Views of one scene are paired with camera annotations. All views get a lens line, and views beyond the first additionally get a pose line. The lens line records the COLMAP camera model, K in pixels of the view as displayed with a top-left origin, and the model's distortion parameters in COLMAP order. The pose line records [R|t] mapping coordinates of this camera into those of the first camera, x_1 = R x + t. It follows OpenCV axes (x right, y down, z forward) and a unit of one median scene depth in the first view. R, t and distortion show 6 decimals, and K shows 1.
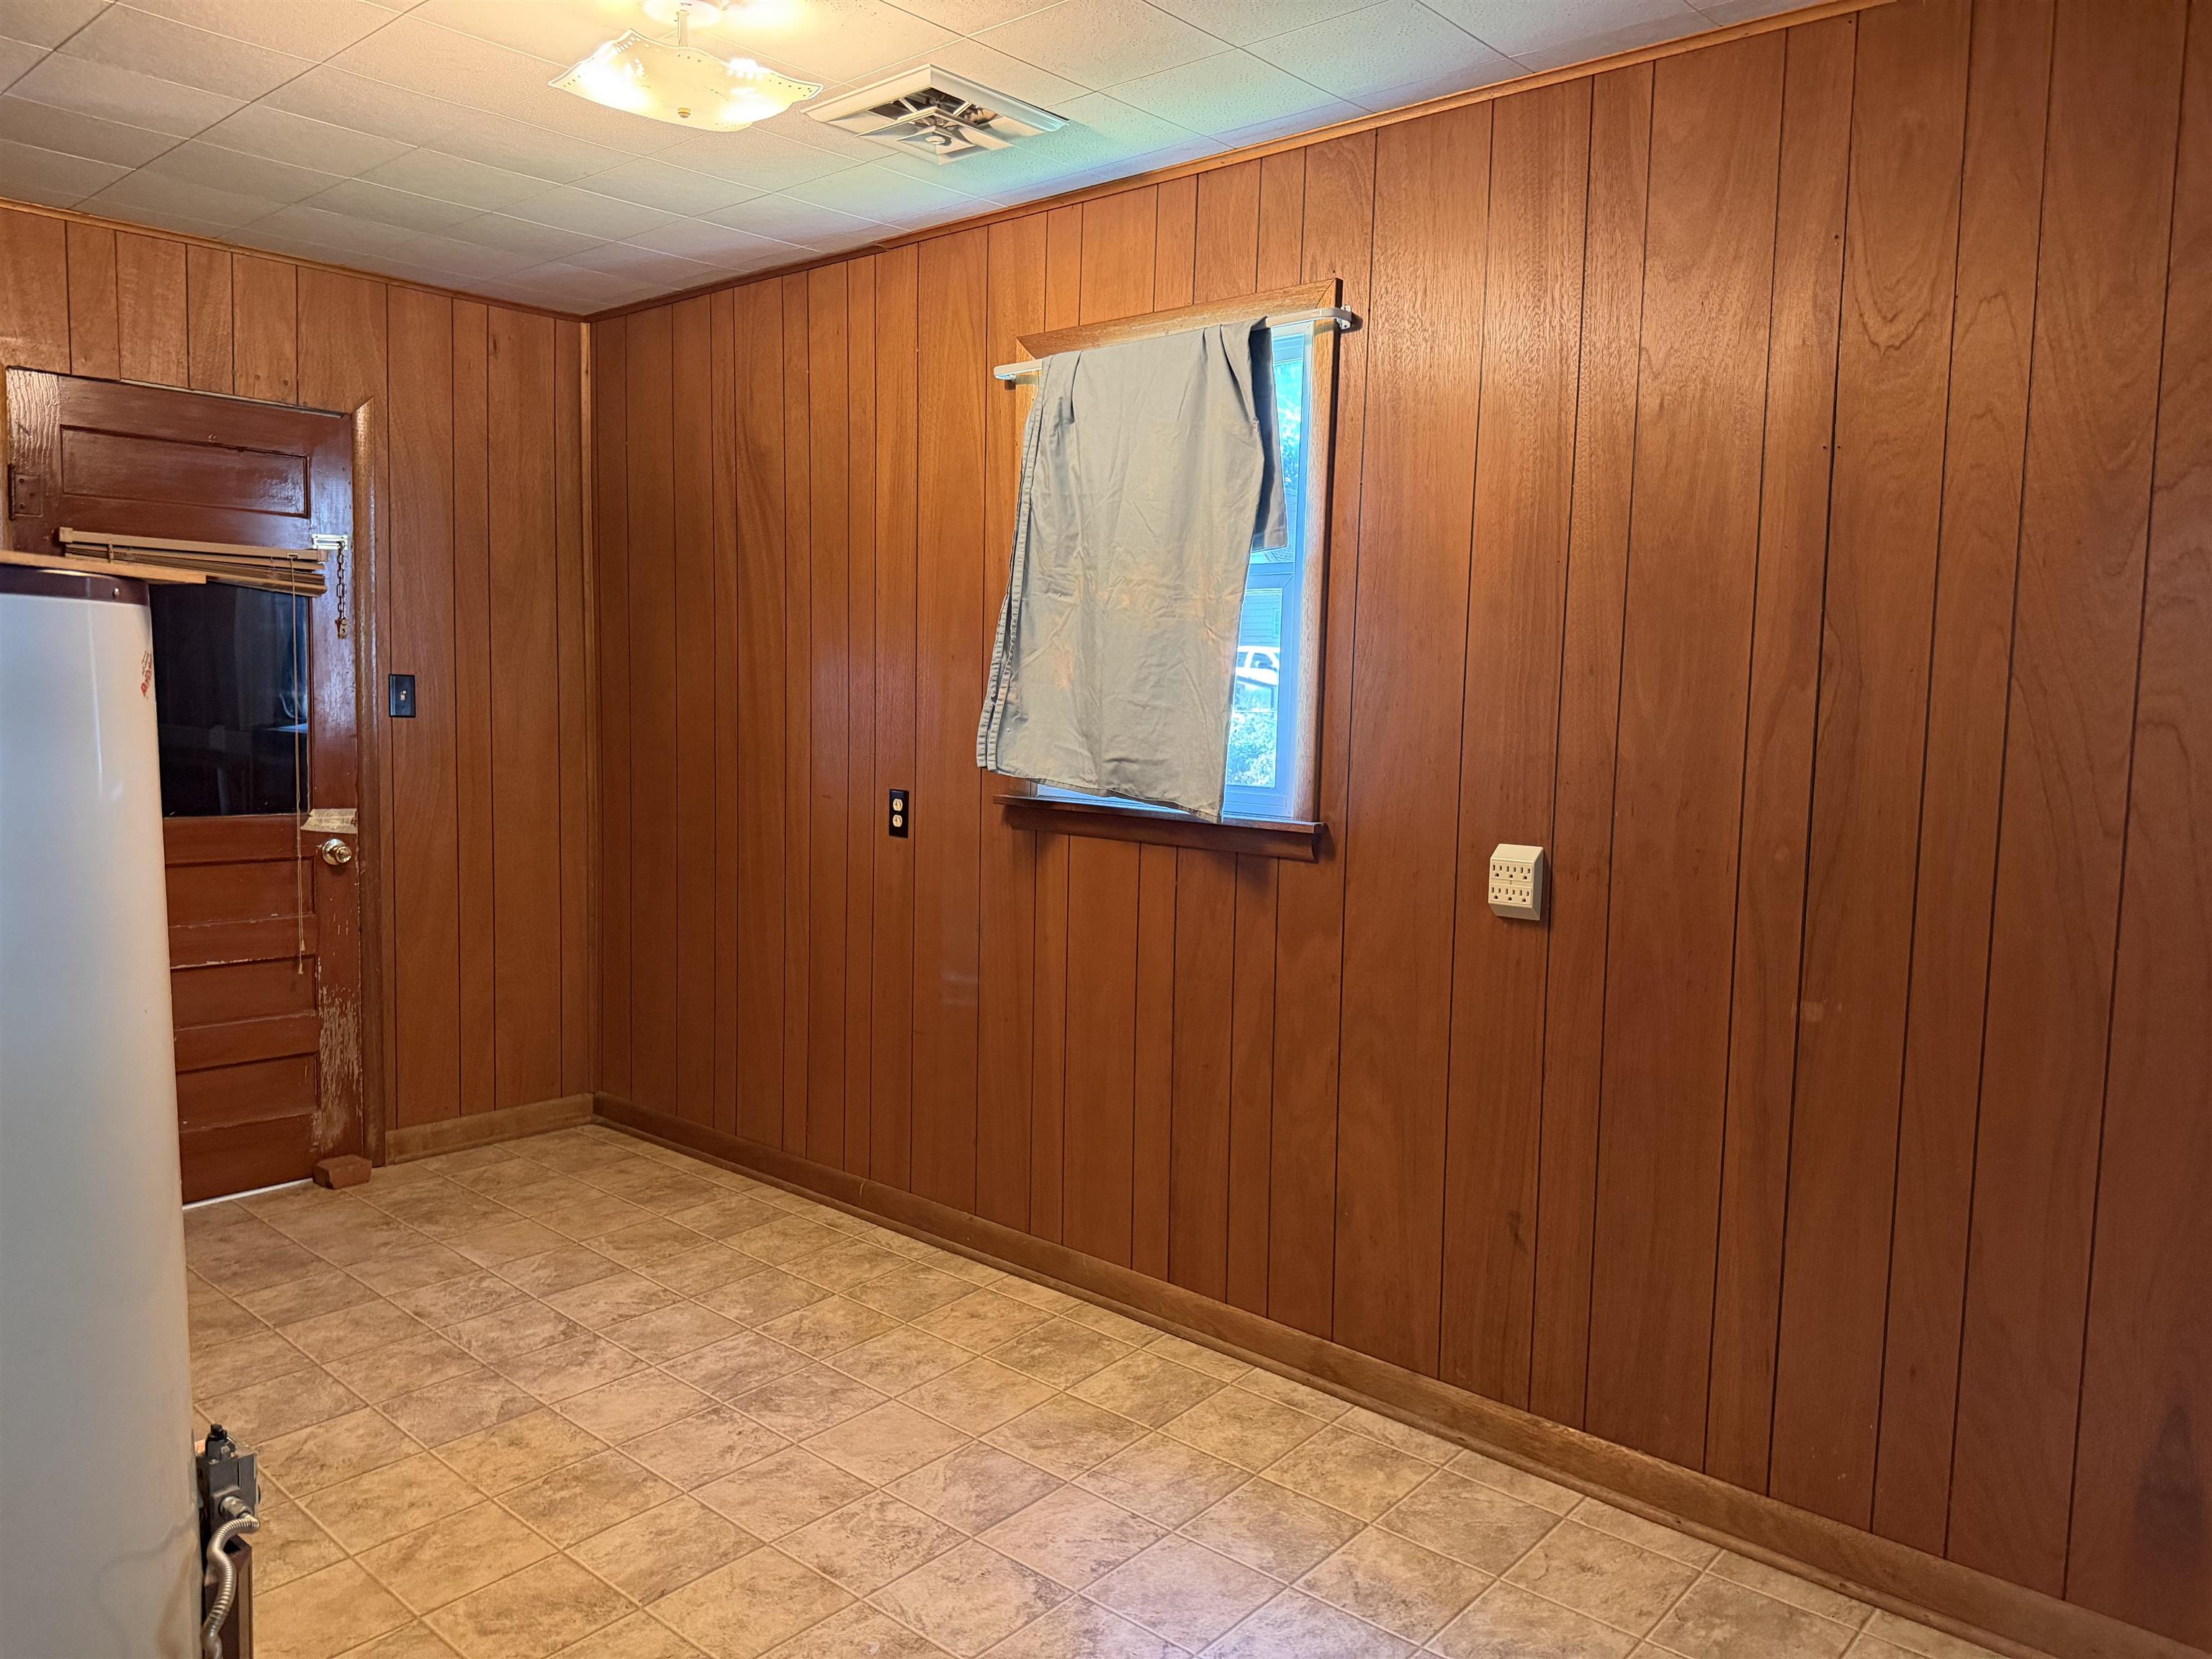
lens RADIAL K [[1575.8, 0, 1106.0], [0, 1575.8, 829.5], [0, 0, 1]] dist [0.054171, -0.065373]
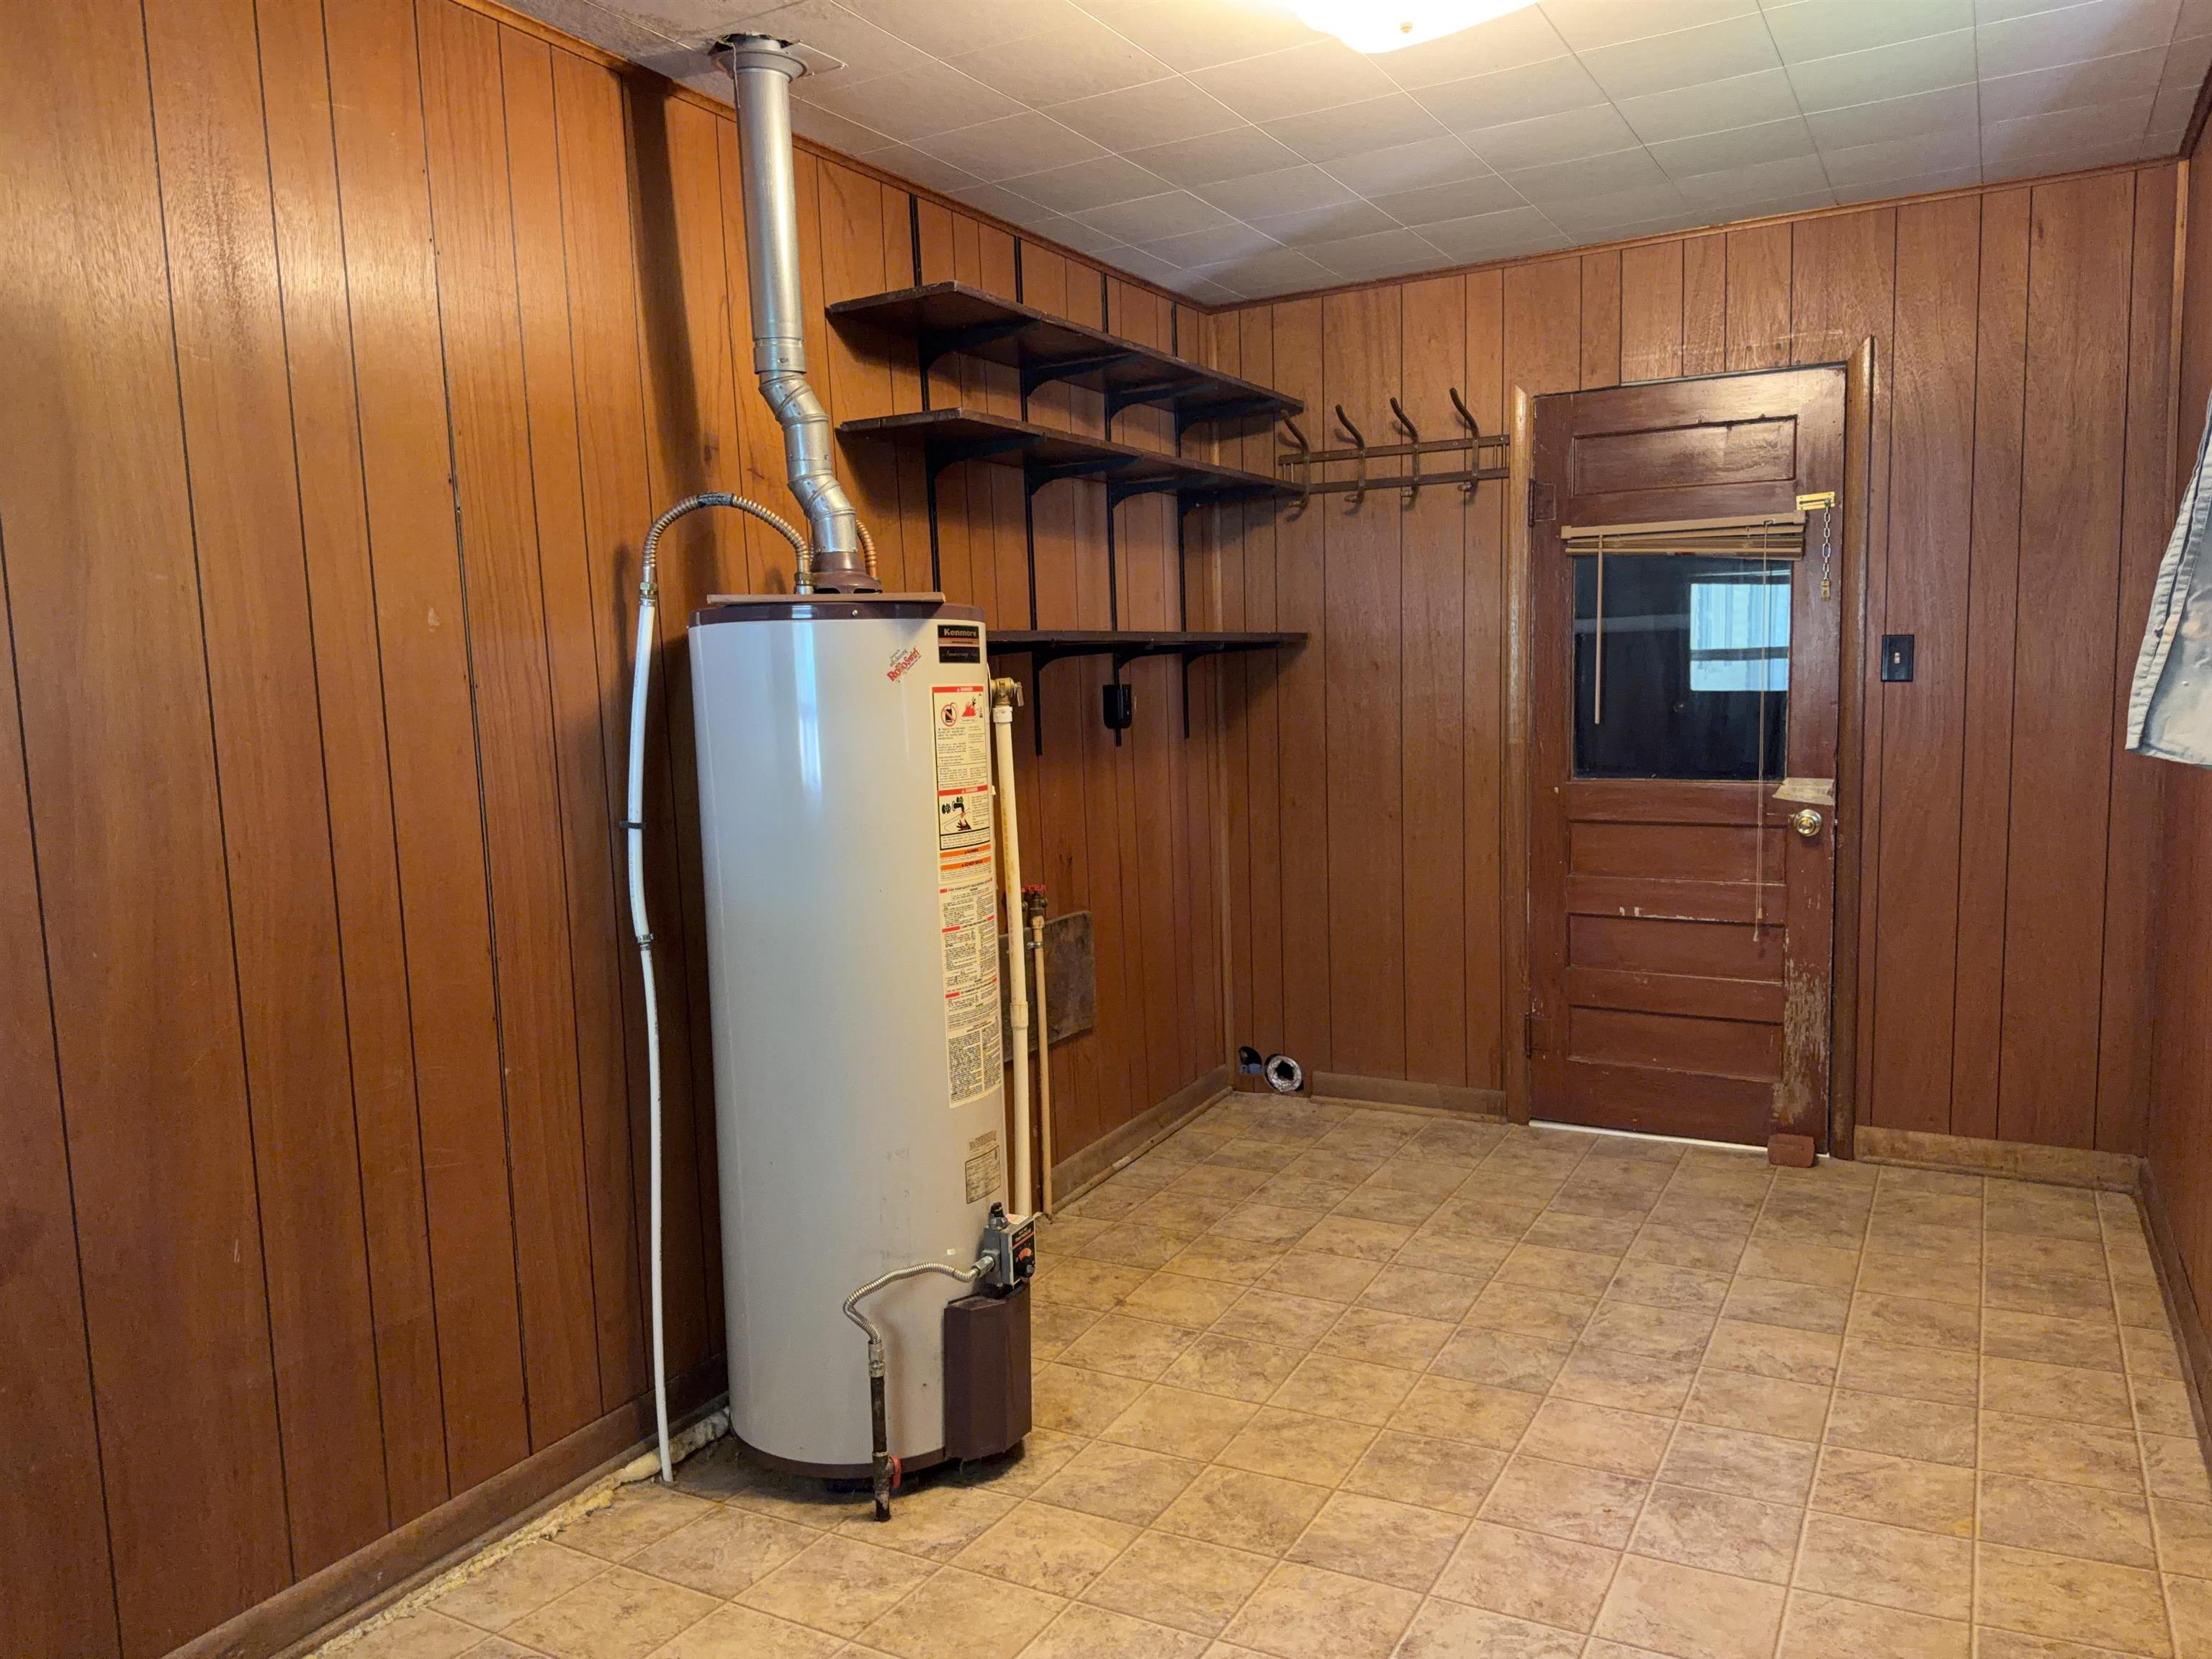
lens RADIAL K [[1575.8, 0, 1106.0], [0, 1575.8, 829.5], [0, 0, 1]] dist [0.054171, -0.065373]
pose [[0.212830, 0.070449, -0.974546, 0.381905], [-0.051945, 0.996803, 0.060714, -0.018898], [0.975707, 0.037701, 0.215809, 0.389014]]
